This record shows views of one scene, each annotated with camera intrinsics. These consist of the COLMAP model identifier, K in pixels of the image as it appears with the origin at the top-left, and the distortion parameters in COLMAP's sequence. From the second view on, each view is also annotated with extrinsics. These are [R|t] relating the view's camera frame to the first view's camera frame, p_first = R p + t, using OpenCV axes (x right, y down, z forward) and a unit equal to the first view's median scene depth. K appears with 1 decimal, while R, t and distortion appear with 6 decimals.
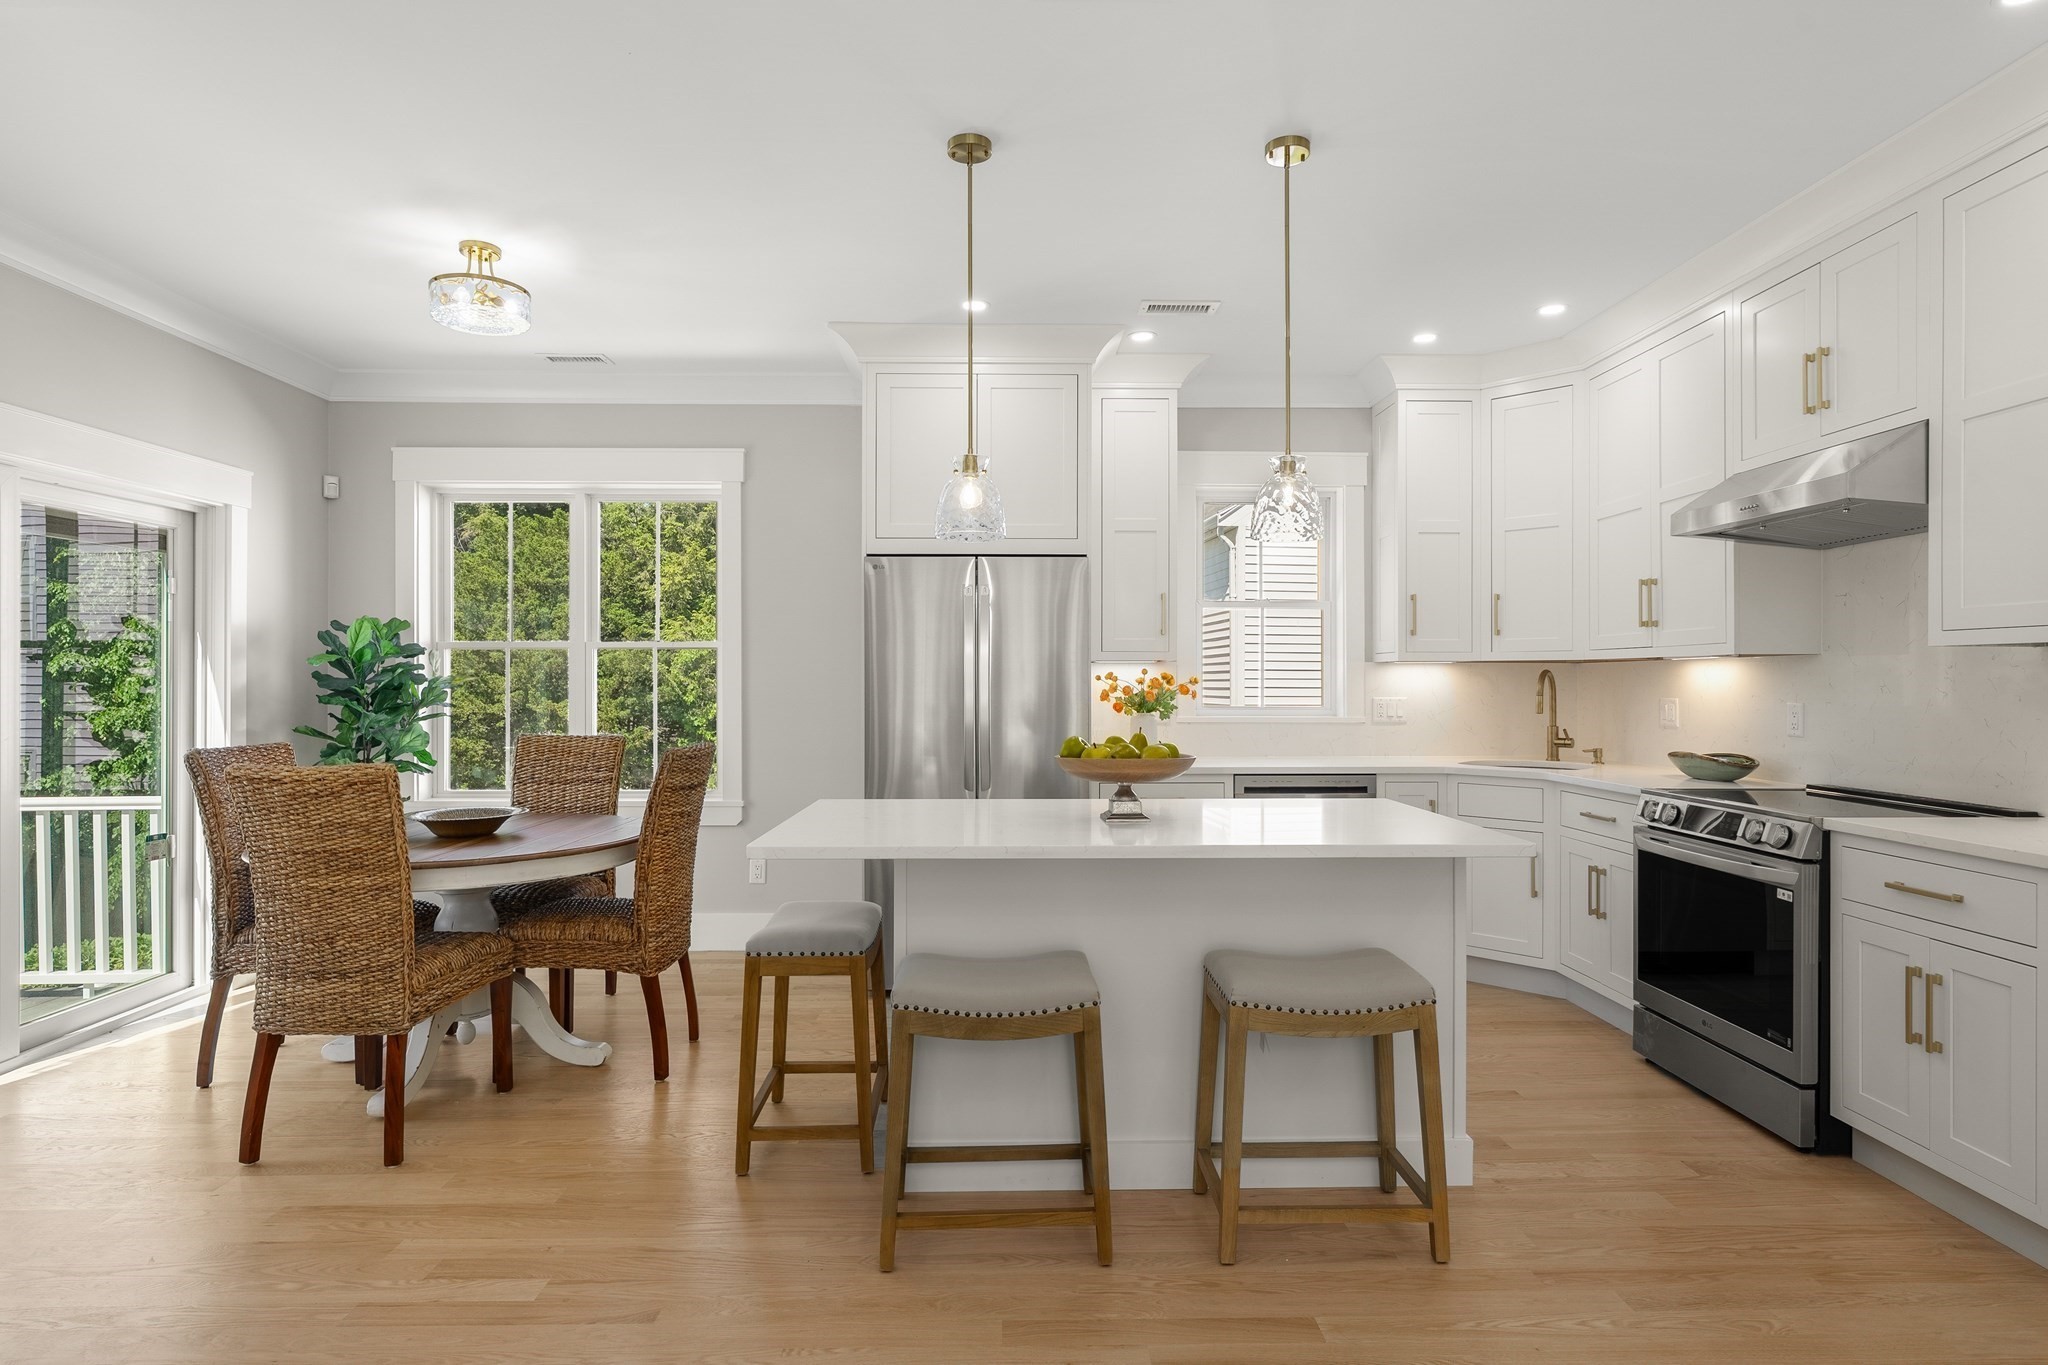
lens RADIAL K [[1058.5, 0, 1024.0], [0, 1058.5, 682.5], [0, 0, 1]] dist [-0.004145, -0.000647]
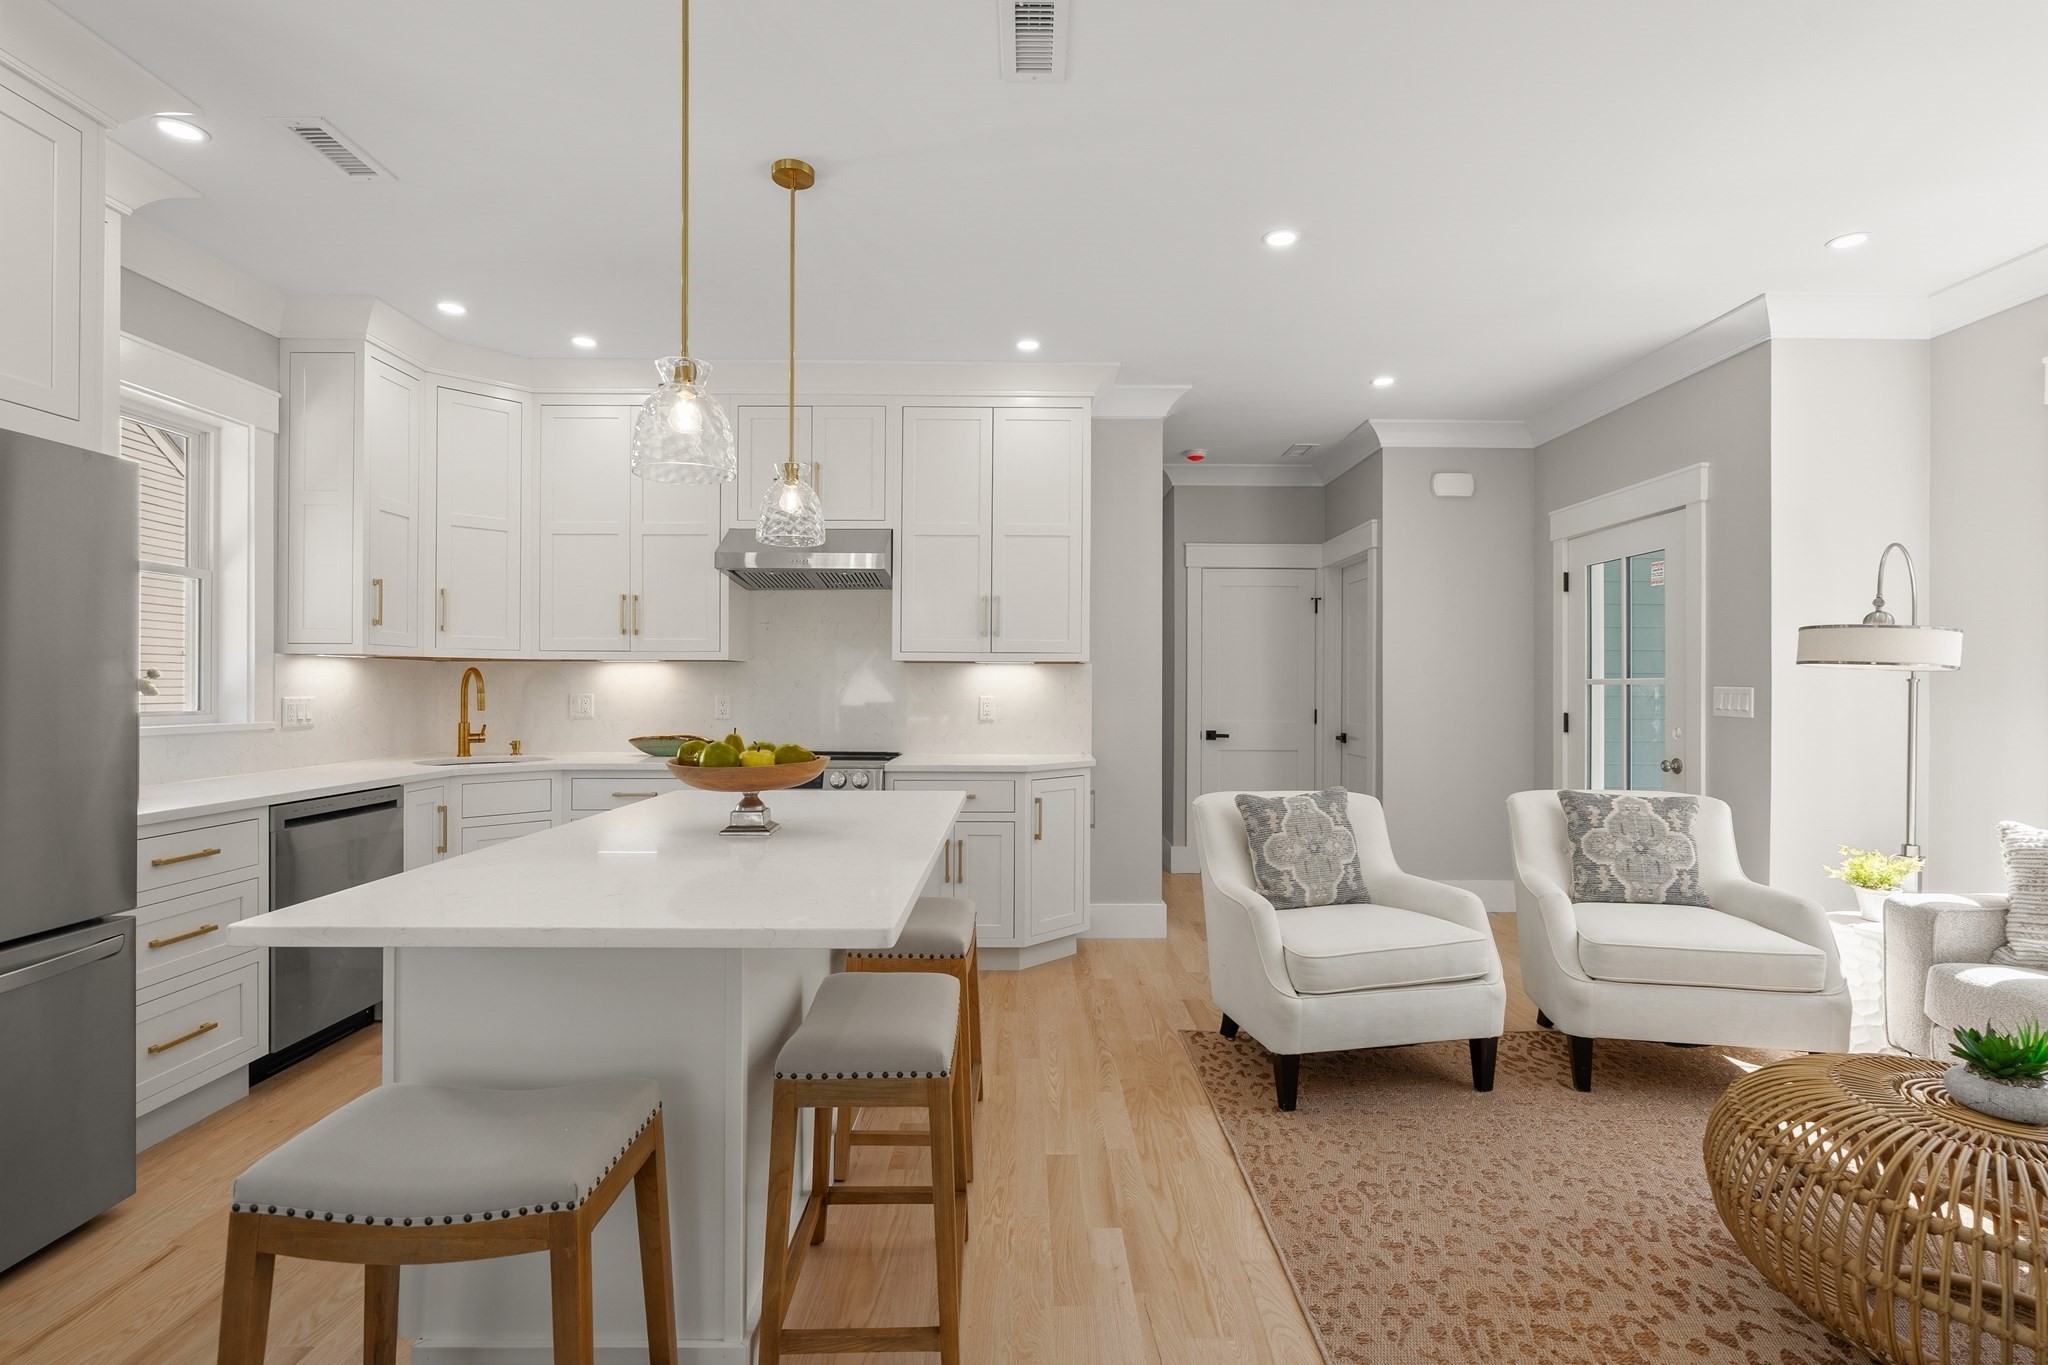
lens RADIAL K [[950.0, 0, 1024.0], [0, 950.0, 682.5], [0, 0, 1]] dist [-0.003684, 0.000871]
pose [[0.017678, 0.003292, 0.999838, -0.448714], [-0.003829, 0.999987, -0.003225, 0.003660], [-0.999836, -0.003771, 0.017690, 0.487757]]
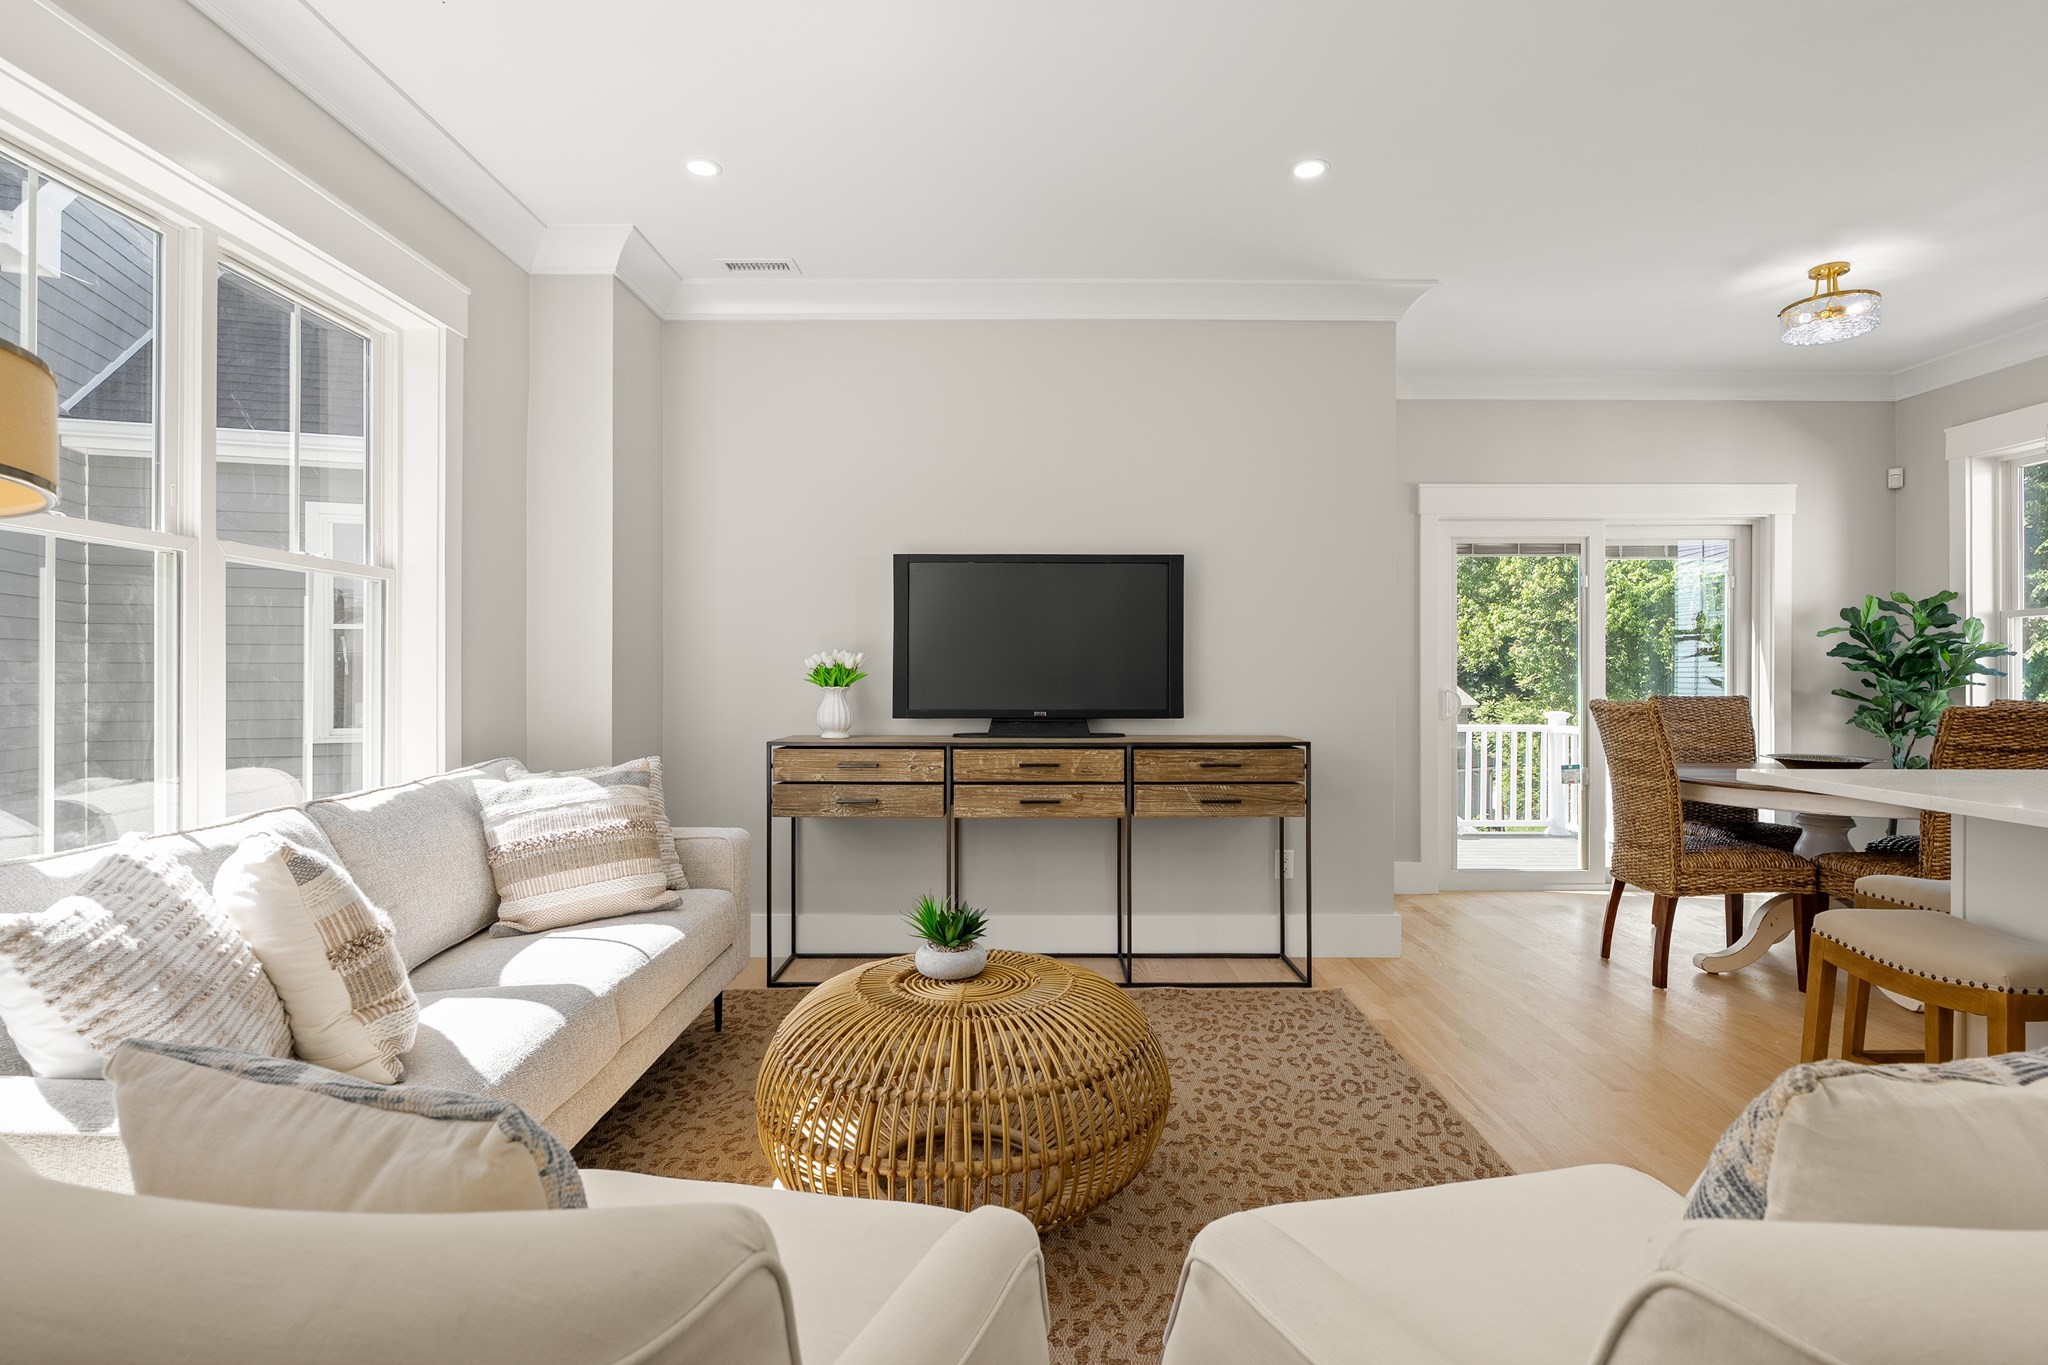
lens RADIAL K [[1000.7, 0, 1030.5], [0, 1000.7, 671.3], [0, 0, 1]] dist [-0.003224, 0.000824]
pose [[-0.018551, -0.001534, -0.999827, 0.472051], [-0.001793, 0.999997, -0.001501, 0.025311], [0.999826, 0.001765, -0.018553, 0.119694]]
